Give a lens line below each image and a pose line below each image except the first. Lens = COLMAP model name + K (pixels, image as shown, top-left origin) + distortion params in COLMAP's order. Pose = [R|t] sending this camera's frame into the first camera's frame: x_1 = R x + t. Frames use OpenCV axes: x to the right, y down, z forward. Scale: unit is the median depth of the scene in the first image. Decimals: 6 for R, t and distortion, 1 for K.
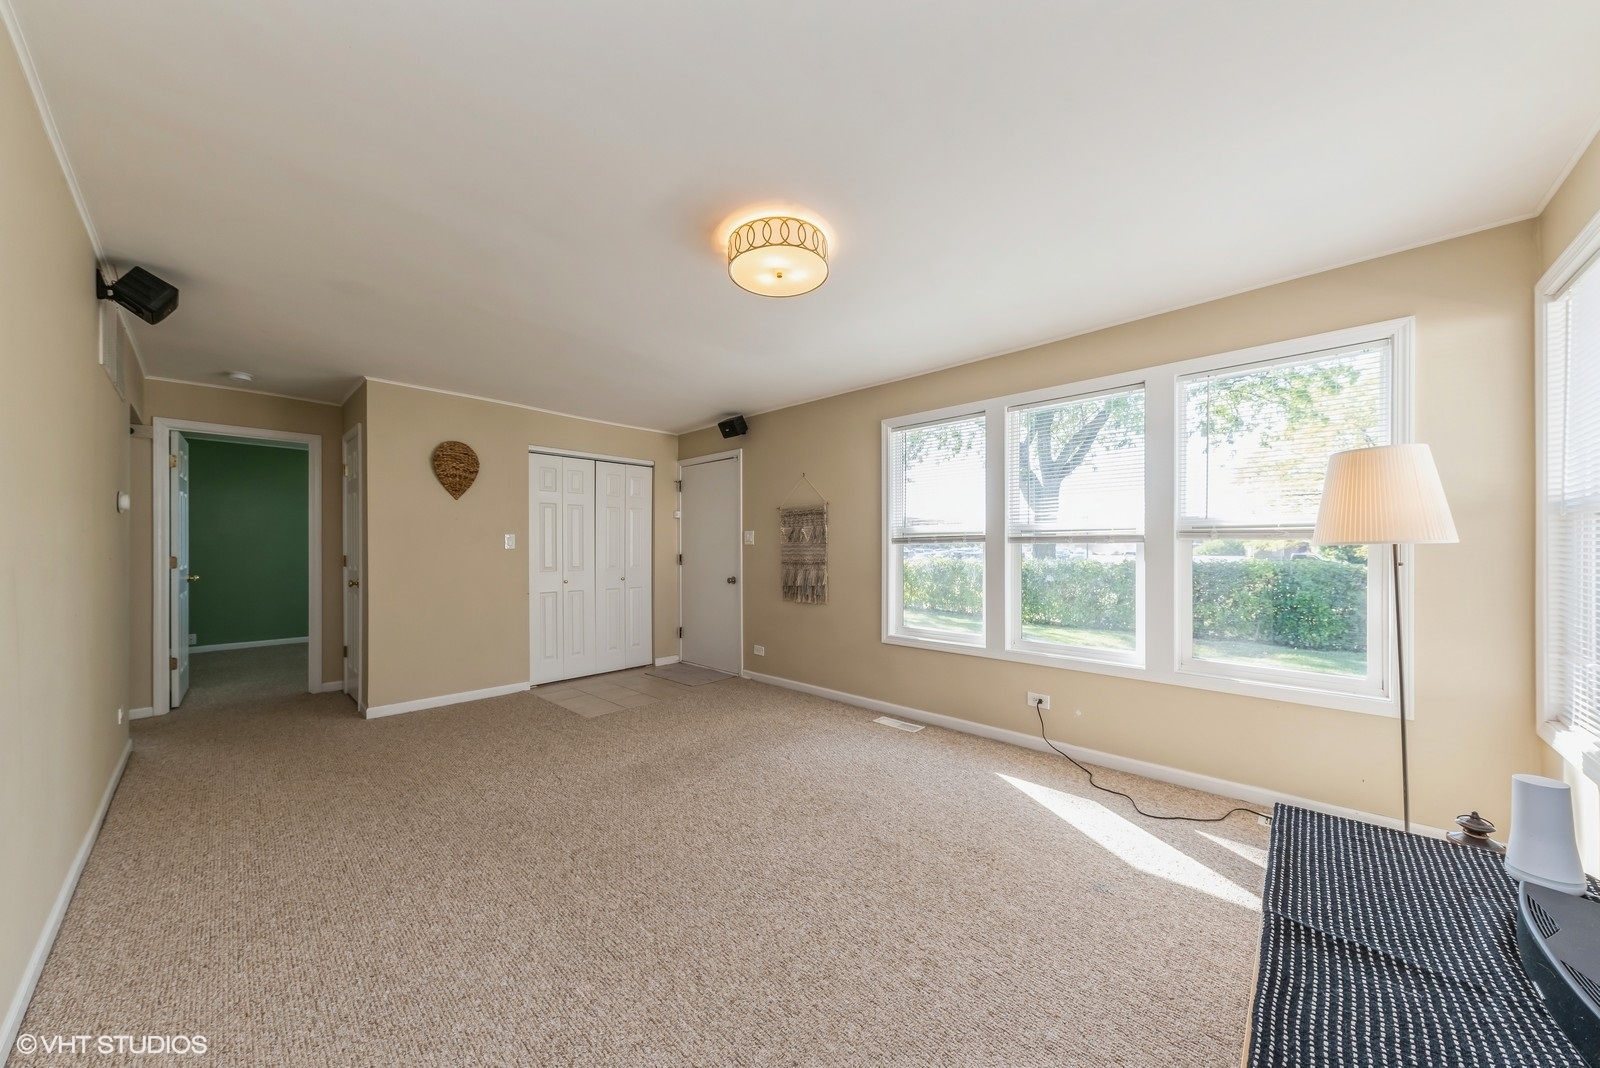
lens RADIAL K [[550.3, 0, 807.1], [0, 550.3, 546.4], [0, 0, 1]] dist [0.000813, -0.000166]
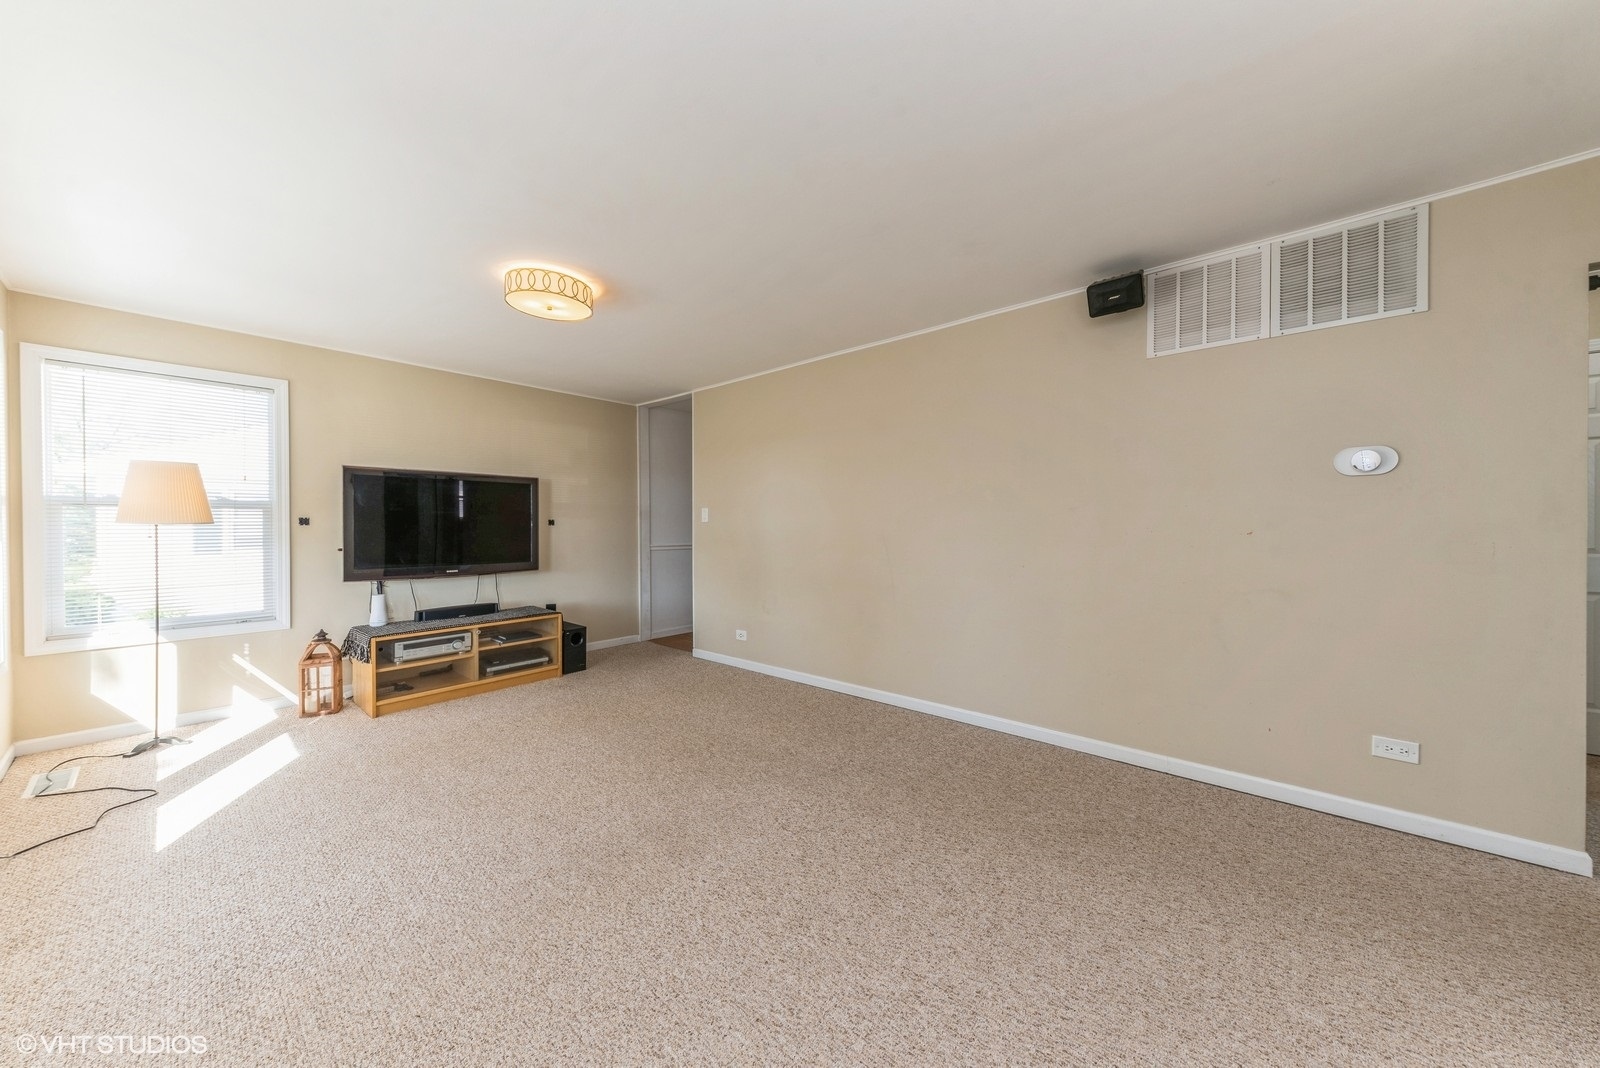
lens RADIAL K [[550.3, 0, 801.4], [0, 550.3, 520.4], [0, 0, 1]] dist [0.000813, -0.000166]
pose [[-0.999465, 0.004733, -0.032349, -0.291257], [0.004906, 0.999974, -0.005269, 0.001713], [0.032323, -0.005425, -0.999463, 1.142596]]
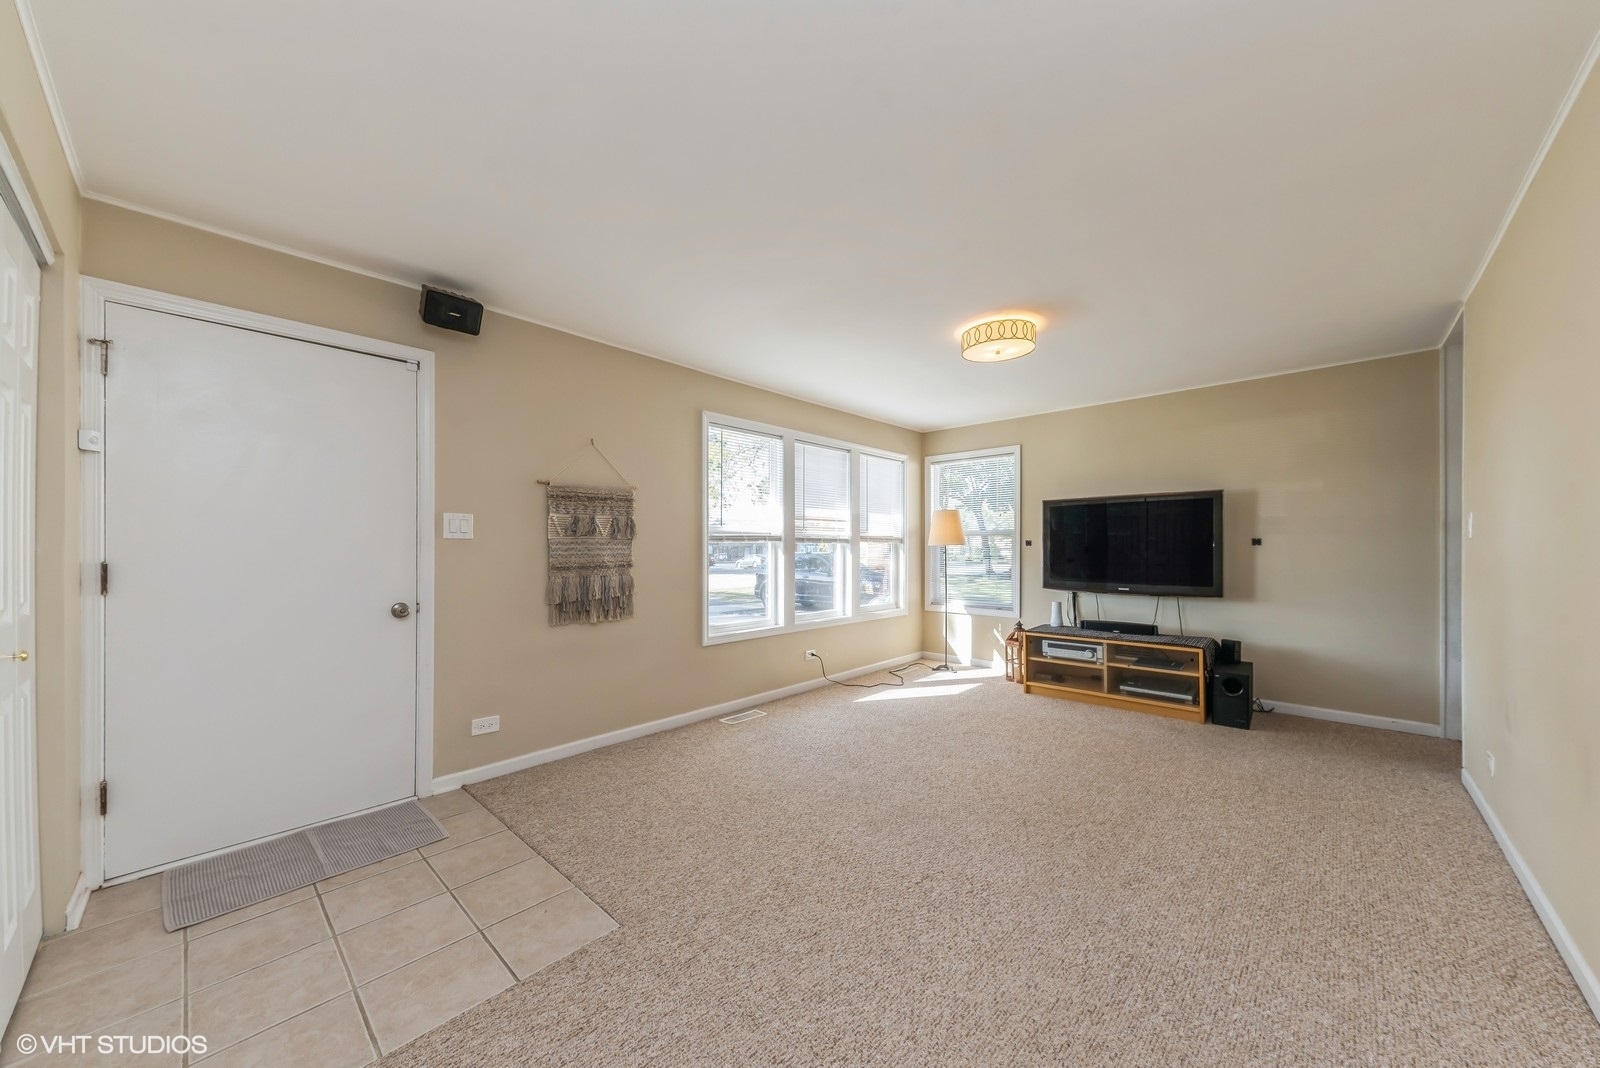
lens RADIAL K [[550.3, 0, 802.3], [0, 550.3, 548.3], [0, 0, 1]] dist [0.000813, -0.000166]
pose [[0.003688, 0.004892, 0.999981, -0.732363], [0.001876, 0.999986, -0.004899, 0.010811], [-0.999991, 0.001894, 0.003679, 0.747628]]
